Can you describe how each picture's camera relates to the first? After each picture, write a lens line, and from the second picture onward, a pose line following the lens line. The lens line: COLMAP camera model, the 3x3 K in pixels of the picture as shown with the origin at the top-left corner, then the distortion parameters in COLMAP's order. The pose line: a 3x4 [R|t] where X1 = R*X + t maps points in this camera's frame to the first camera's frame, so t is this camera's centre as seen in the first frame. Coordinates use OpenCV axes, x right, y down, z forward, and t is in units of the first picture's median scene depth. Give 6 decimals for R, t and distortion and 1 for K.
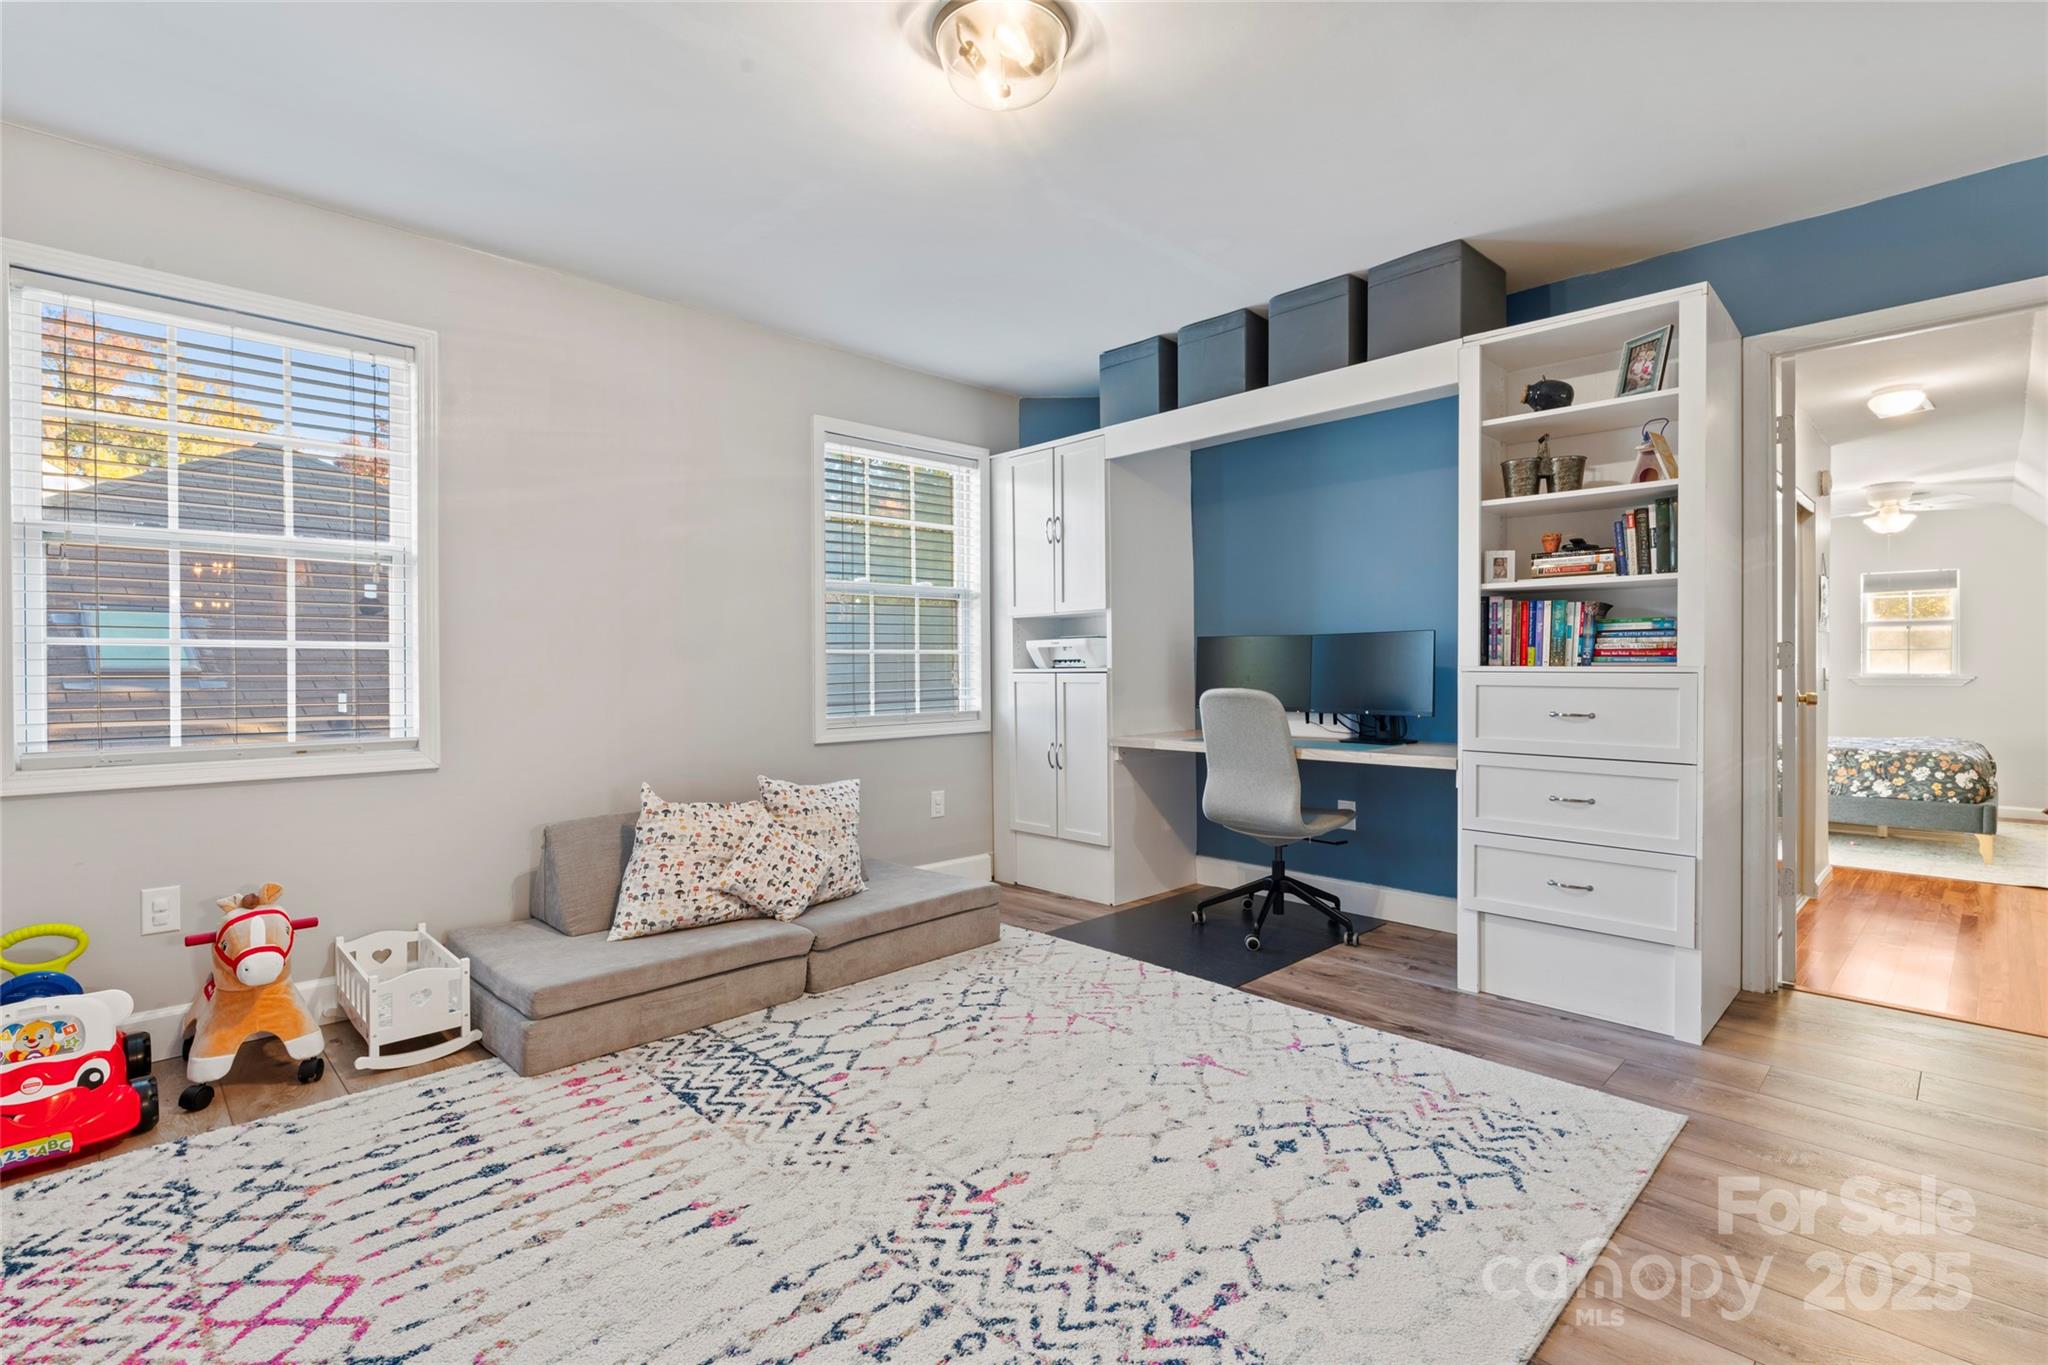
lens RADIAL K [[950.2, 0, 1020.0], [0, 950.2, 672.0], [0, 0, 1]] dist [0.000062, 0.000445]
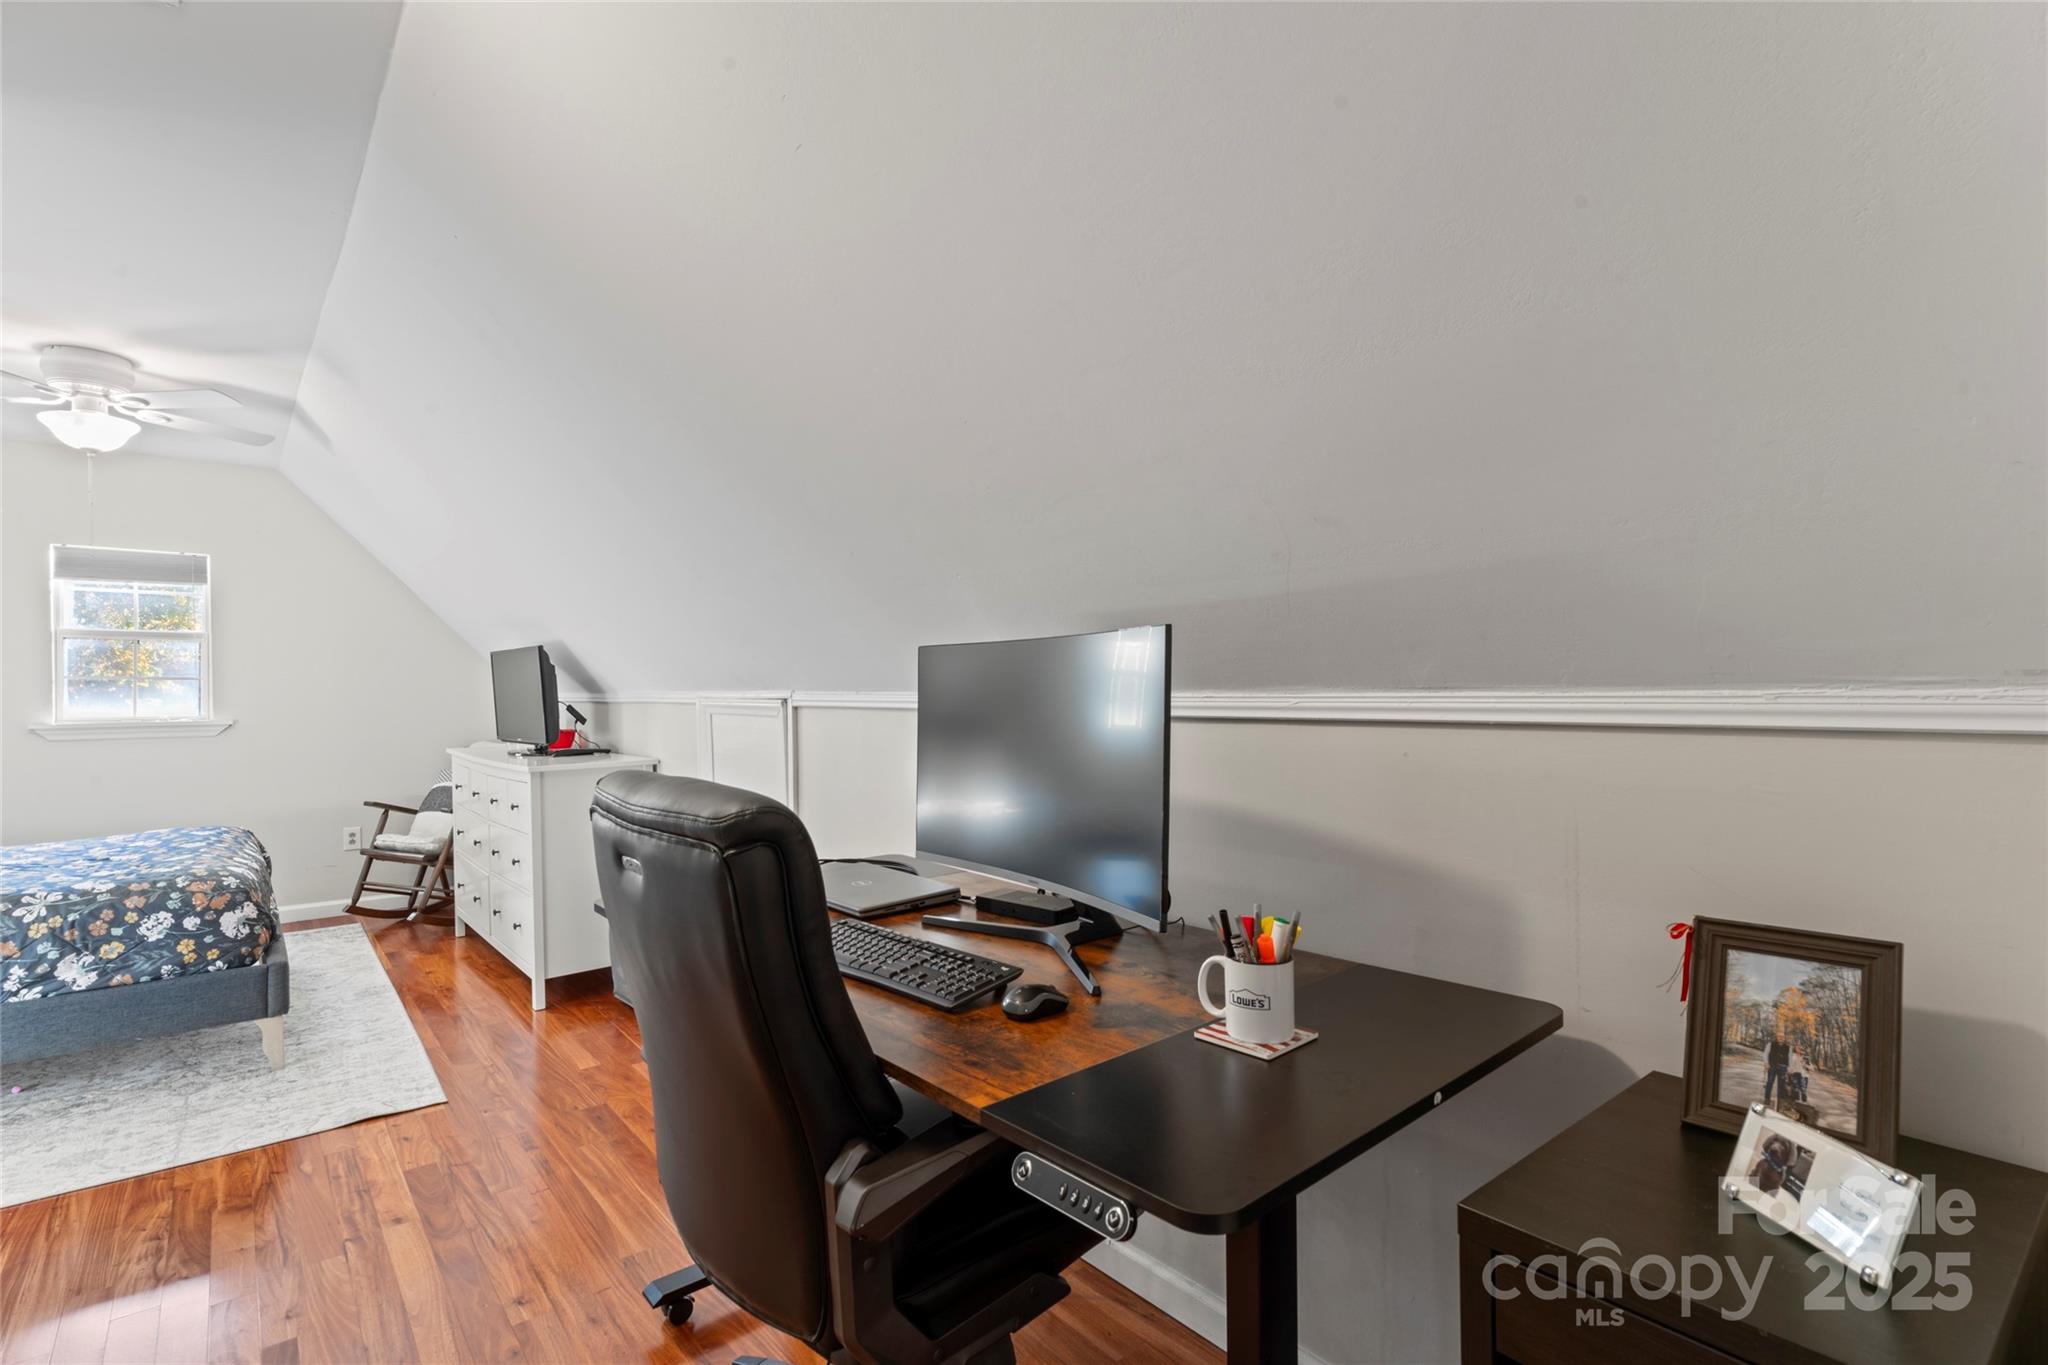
lens RADIAL K [[926.0, 0, 1028.6], [0, 926.0, 699.5], [0, 0, 1]] dist [-0.014480, 0.000302]
pose [[0.055462, -0.002757, 0.998457, 0.465518], [0.012247, 0.999923, 0.002081, -0.007755], [-0.998386, 0.012112, 0.055491, 0.483881]]
